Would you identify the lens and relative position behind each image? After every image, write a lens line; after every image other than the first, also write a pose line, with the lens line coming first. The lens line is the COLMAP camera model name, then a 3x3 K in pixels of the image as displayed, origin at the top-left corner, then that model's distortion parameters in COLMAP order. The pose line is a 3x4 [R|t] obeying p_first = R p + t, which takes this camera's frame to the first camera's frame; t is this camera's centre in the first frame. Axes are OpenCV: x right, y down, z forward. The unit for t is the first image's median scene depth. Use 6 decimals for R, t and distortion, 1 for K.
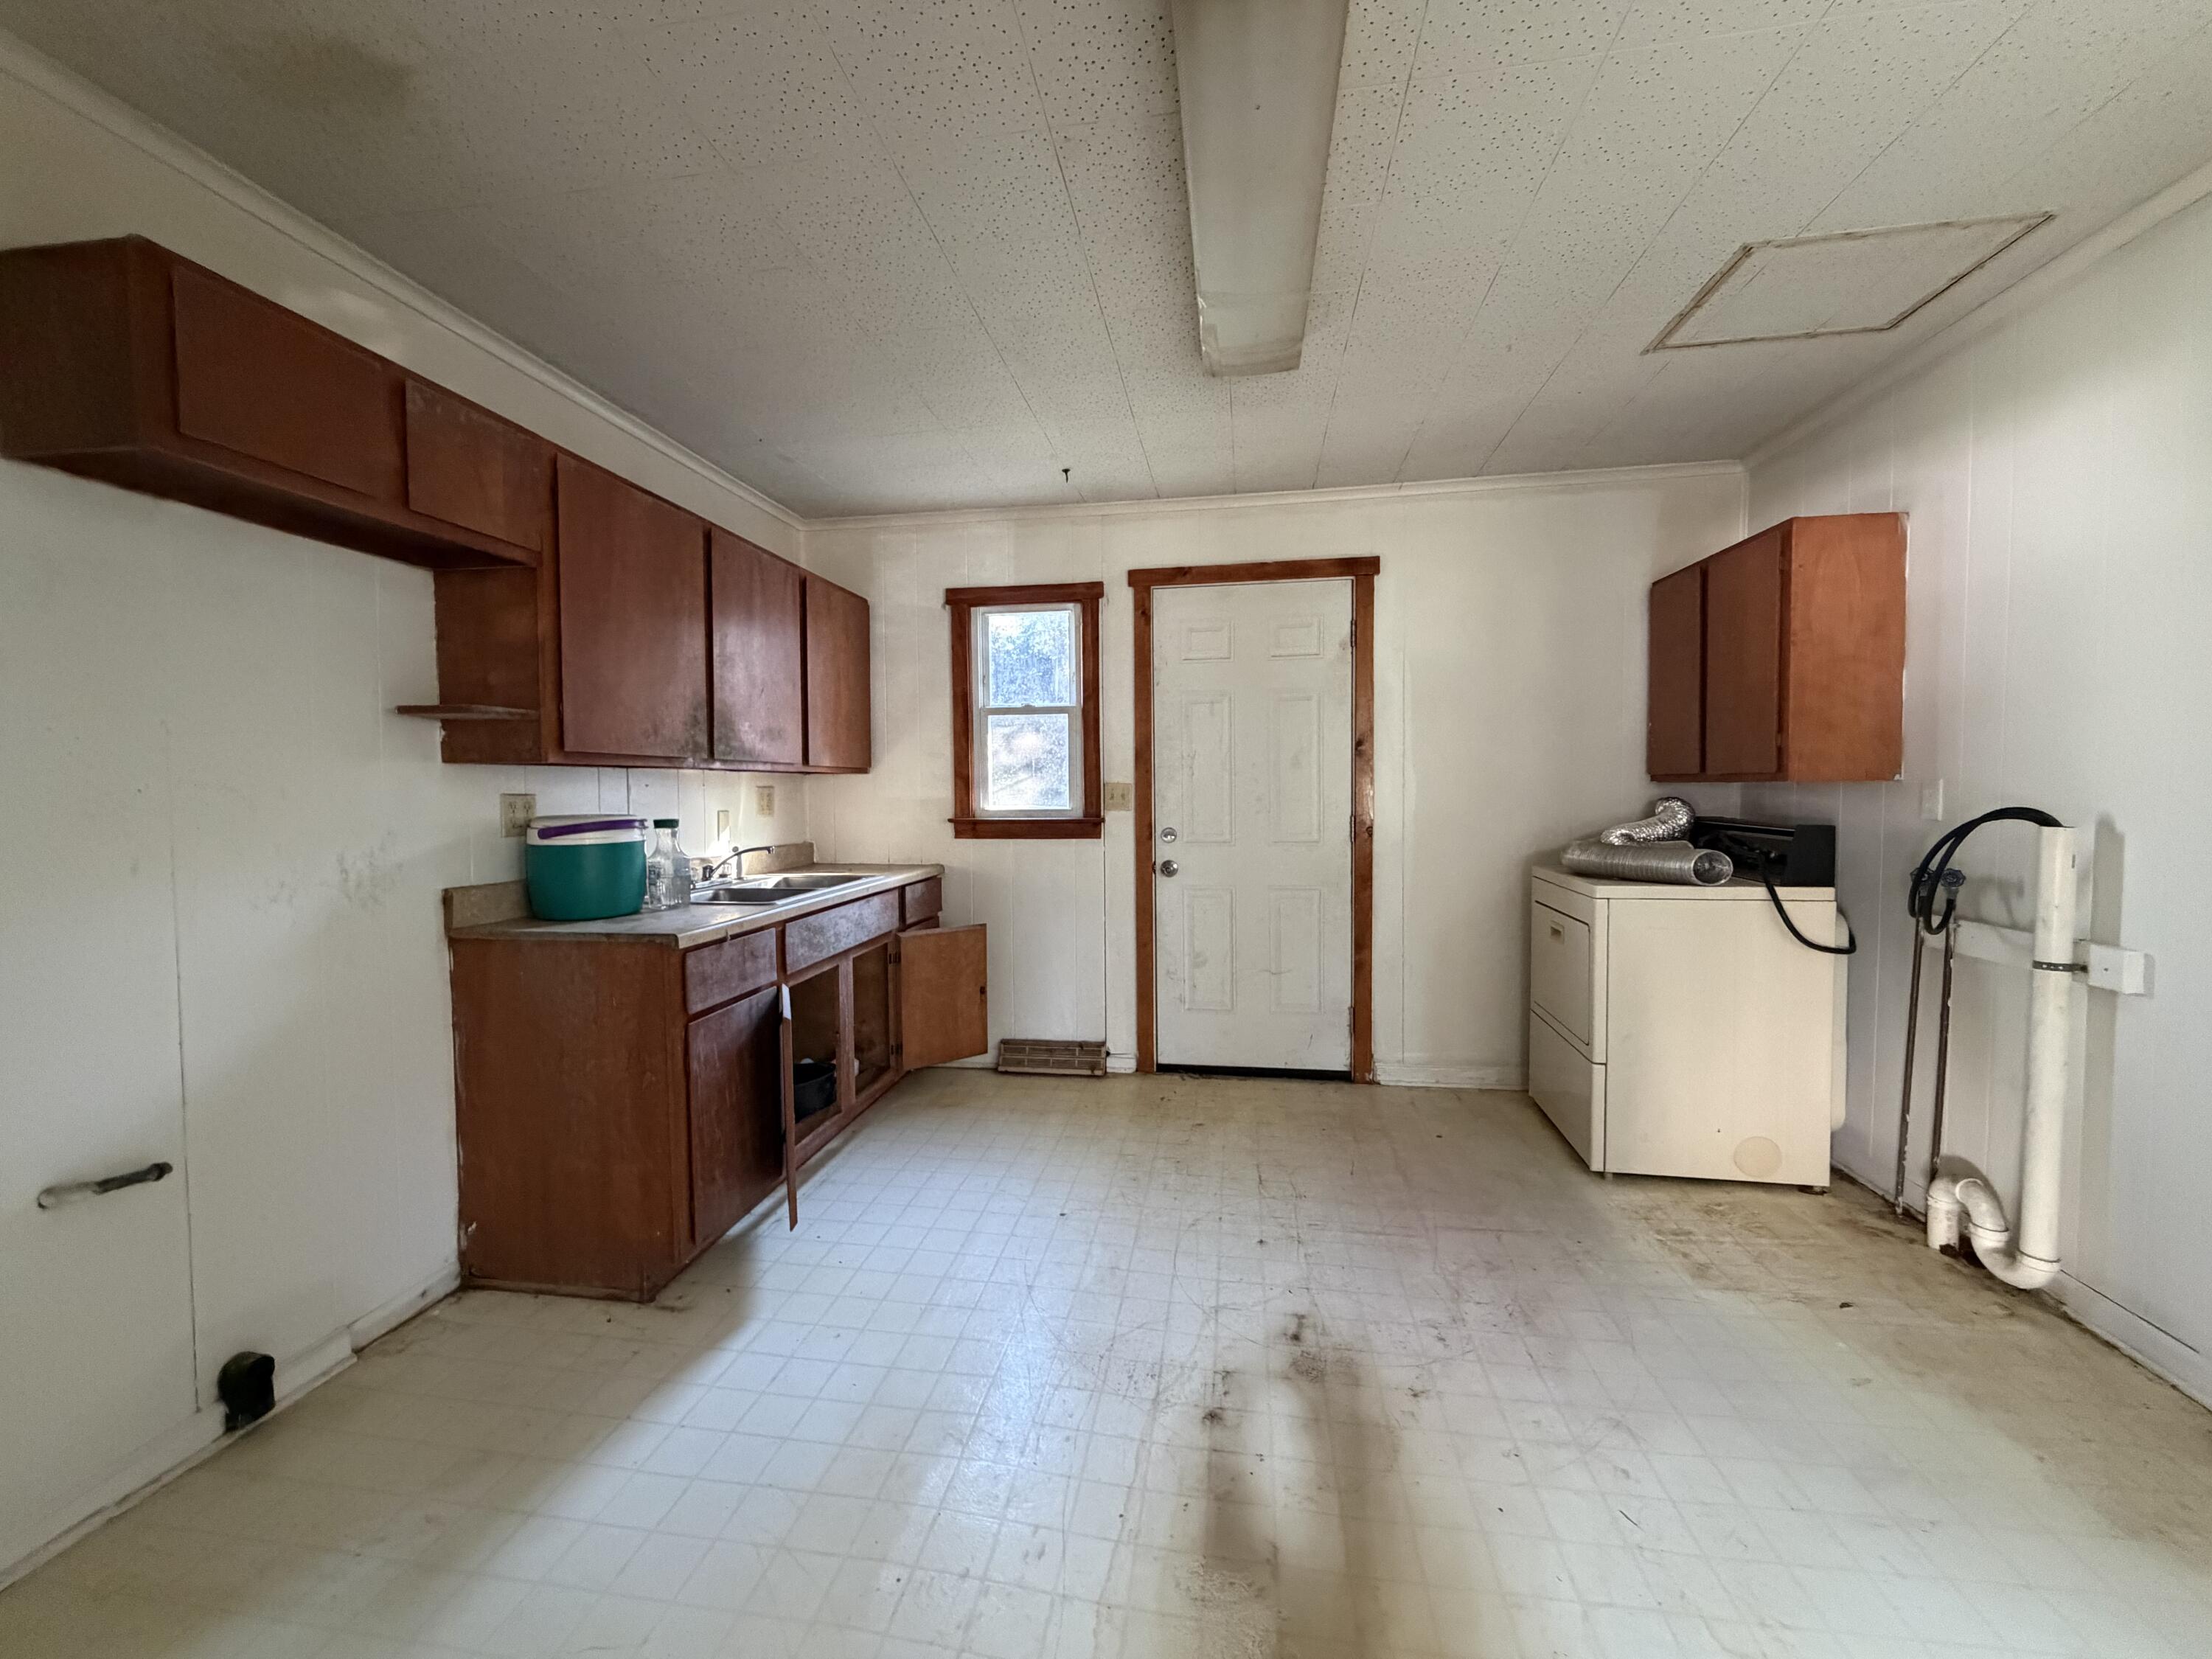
lens RADIAL K [[881.9, 0, 1099.5], [0, 881.9, 829.4], [0, 0, 1]] dist [-0.000325, -0.000384]
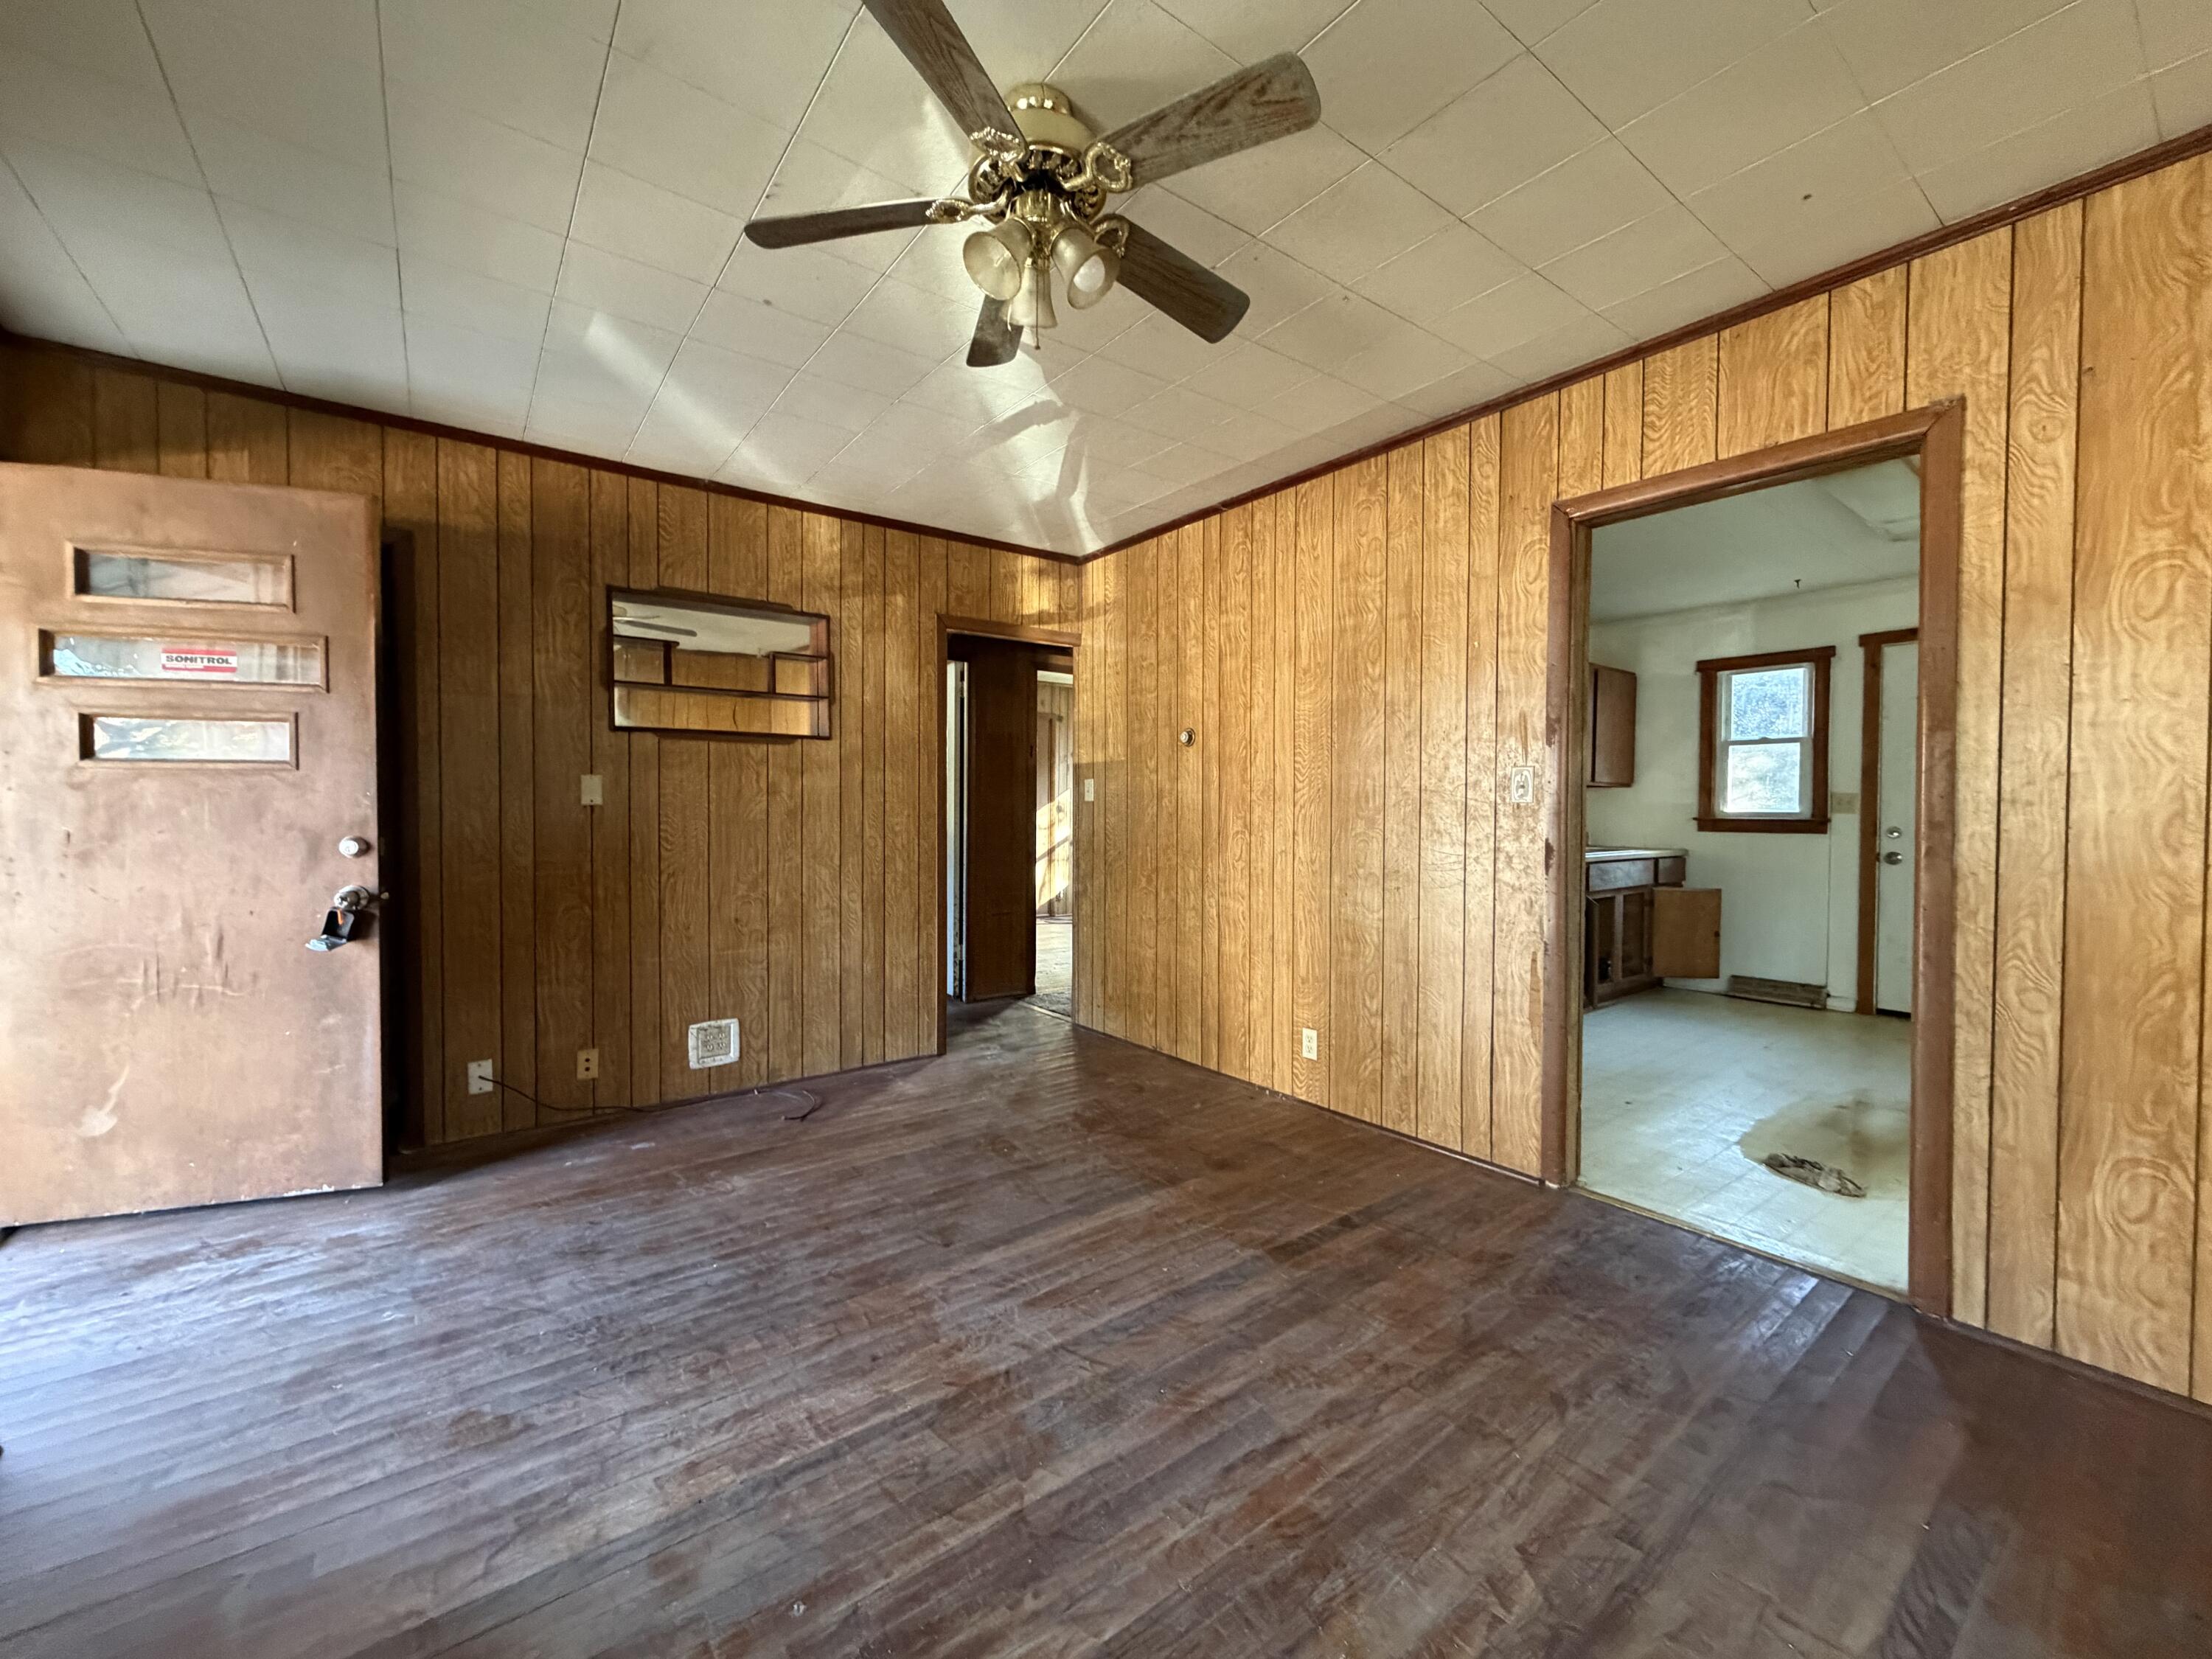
lens RADIAL K [[881.9, 0, 1093.9], [0, 881.9, 828.1], [0, 0, 1]] dist [-0.000325, -0.000384]
pose [[0.722324, 0.028422, -0.690971, 0.173367], [-0.045122, 0.998963, -0.006079, 0.085084], [0.690082, 0.035569, 0.722857, -1.059307]]
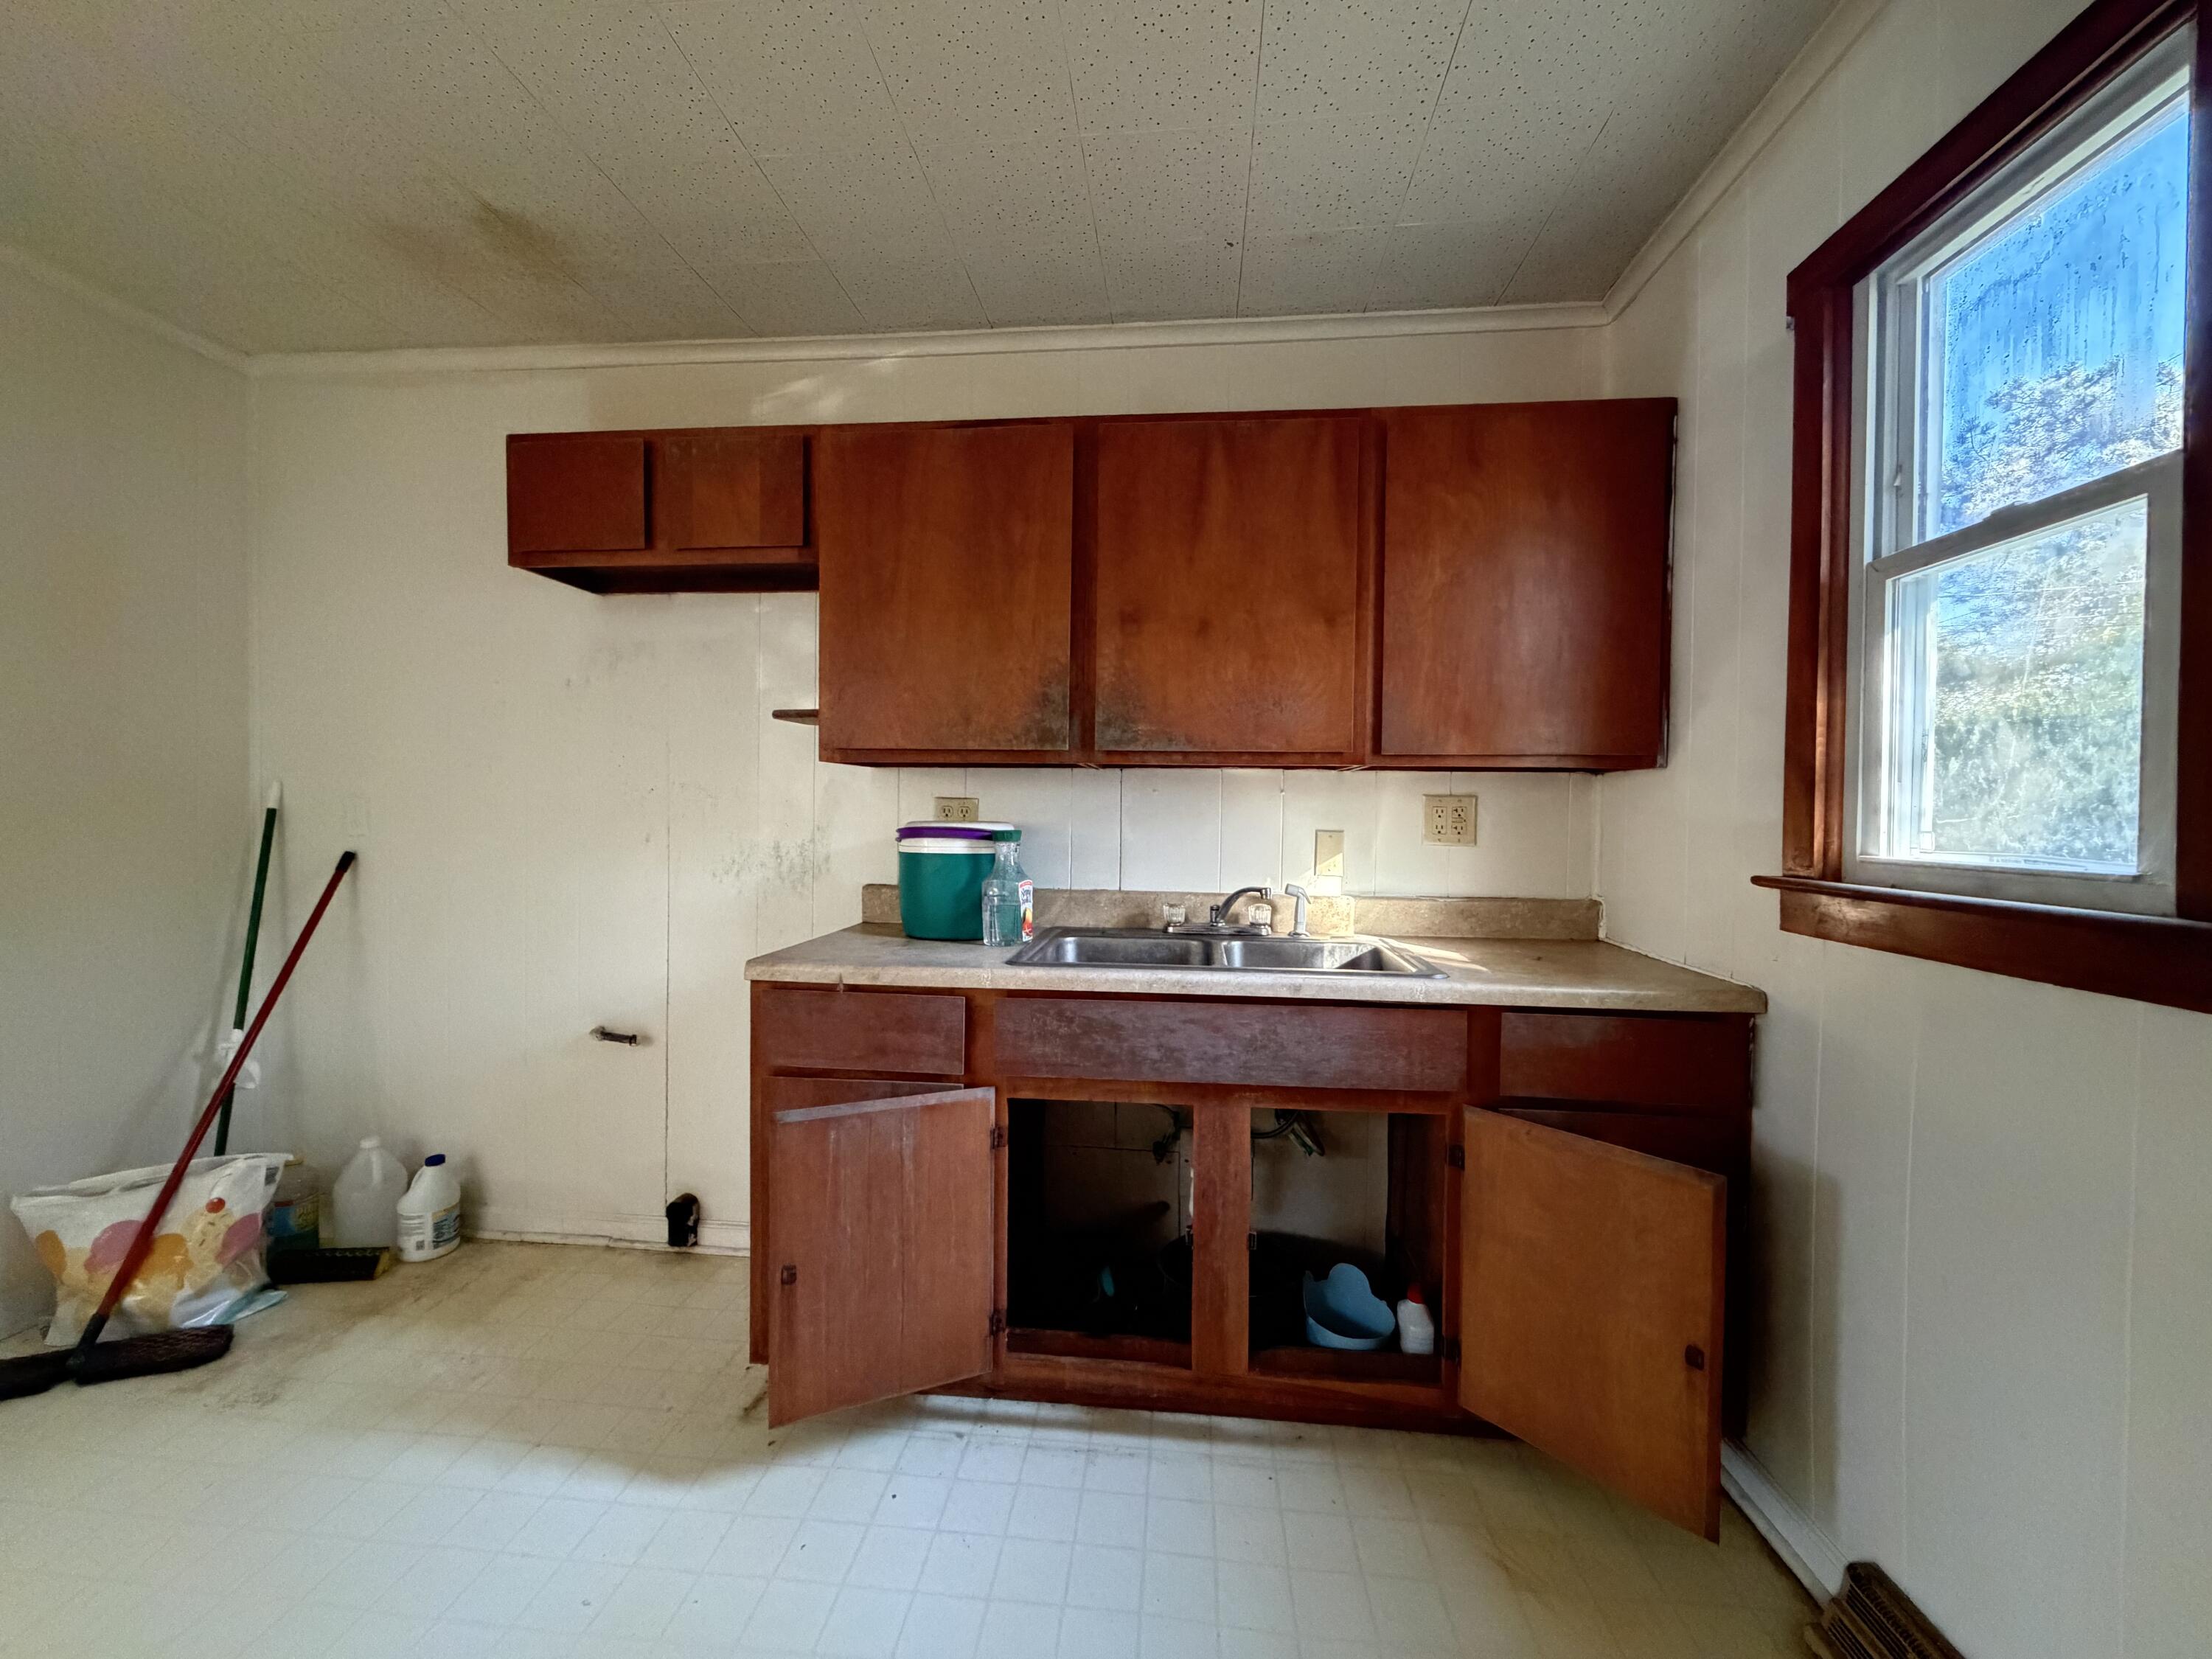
lens RADIAL K [[881.9, 0, 1106.1], [0, 881.9, 827.6], [0, 0, 1]] dist [-0.000325, -0.000384]
pose [[0.057839, 0.027492, -0.997947, 0.284168], [-0.061171, 0.997840, 0.023944, -0.036650], [0.996450, 0.059660, 0.059396, 1.004215]]
